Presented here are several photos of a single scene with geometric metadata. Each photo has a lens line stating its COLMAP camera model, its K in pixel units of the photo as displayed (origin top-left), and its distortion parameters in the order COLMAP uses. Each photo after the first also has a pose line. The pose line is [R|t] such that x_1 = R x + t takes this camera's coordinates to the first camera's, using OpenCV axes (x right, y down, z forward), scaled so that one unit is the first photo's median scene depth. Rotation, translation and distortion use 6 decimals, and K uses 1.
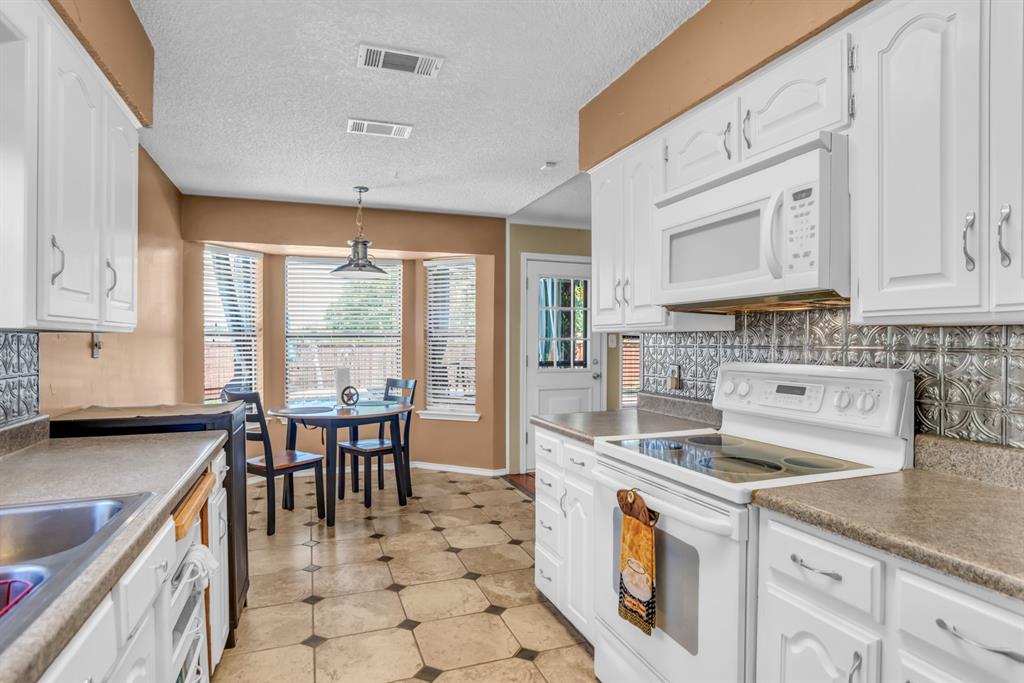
lens RADIAL K [[556.7, 0, 512.9], [0, 556.7, 344.4], [0, 0, 1]] dist [-0.002317, 0.000847]
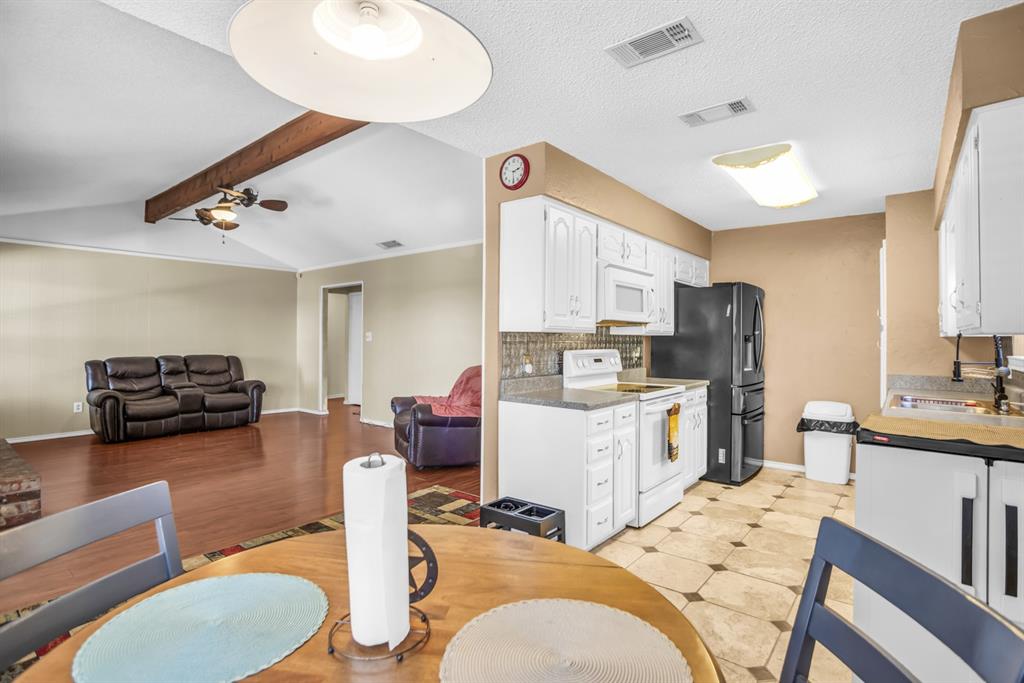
lens RADIAL K [[488.9, 0, 520.2], [0, 488.9, 333.4], [0, 0, 1]] dist [-0.033416, 0.002653]
pose [[-0.504550, 0.015642, 0.863240, -1.027745], [0.001649, 0.999852, -0.017153, 0.003513], [-0.863381, -0.007231, -0.504501, 2.173998]]
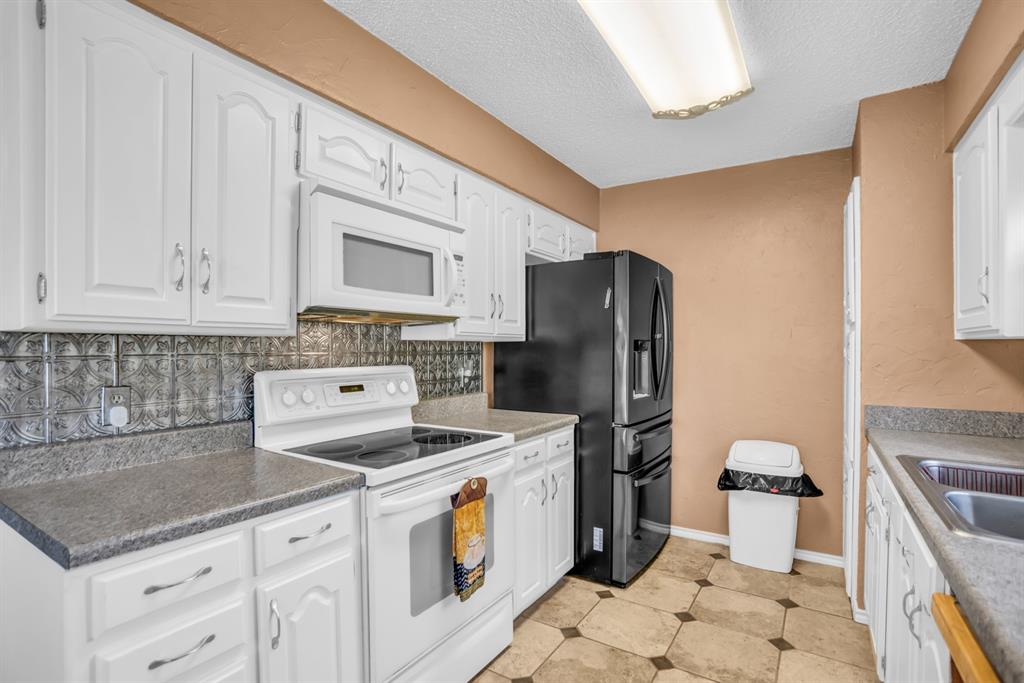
lens RADIAL K [[488.9, 0, 506.6], [0, 488.9, 349.2], [0, 0, 1]] dist [-0.033416, 0.002653]
pose [[-0.585800, 0.006946, 0.810426, -0.532937], [0.009472, 0.999954, -0.001724, 0.000703], [-0.810400, 0.006666, -0.585839, 1.274724]]
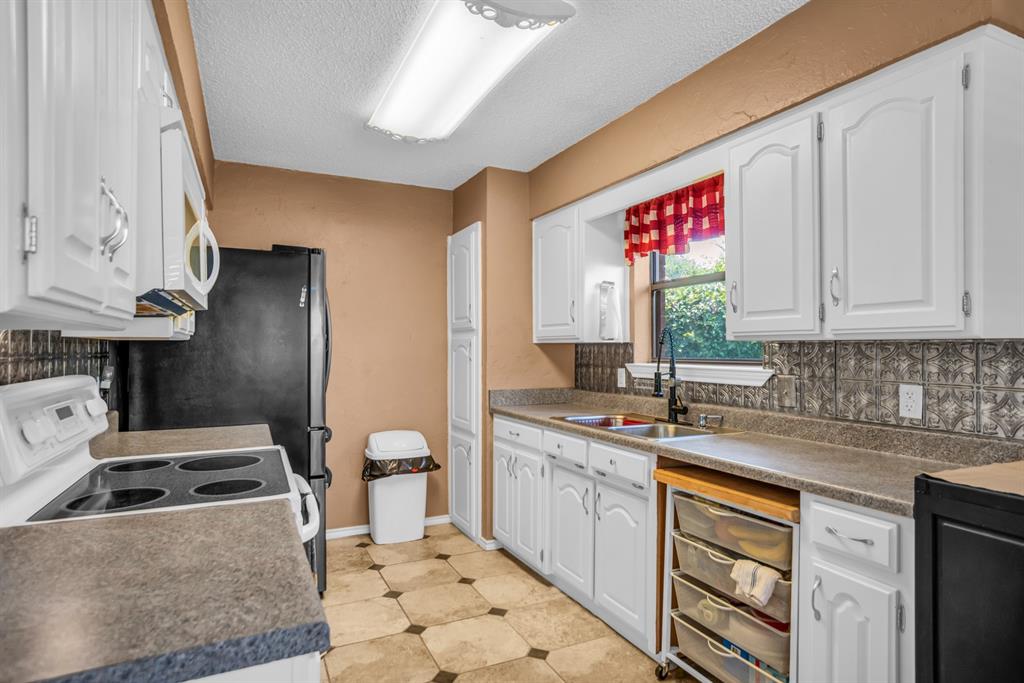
lens RADIAL K [[556.7, 0, 512.3], [0, 556.7, 349.0], [0, 0, 1]] dist [-0.002317, 0.000847]
pose [[-0.997109, 0.009975, -0.075332, -0.056657], [0.009400, 0.999924, 0.007984, -0.009049], [0.075406, 0.007253, -0.997127, 1.727169]]
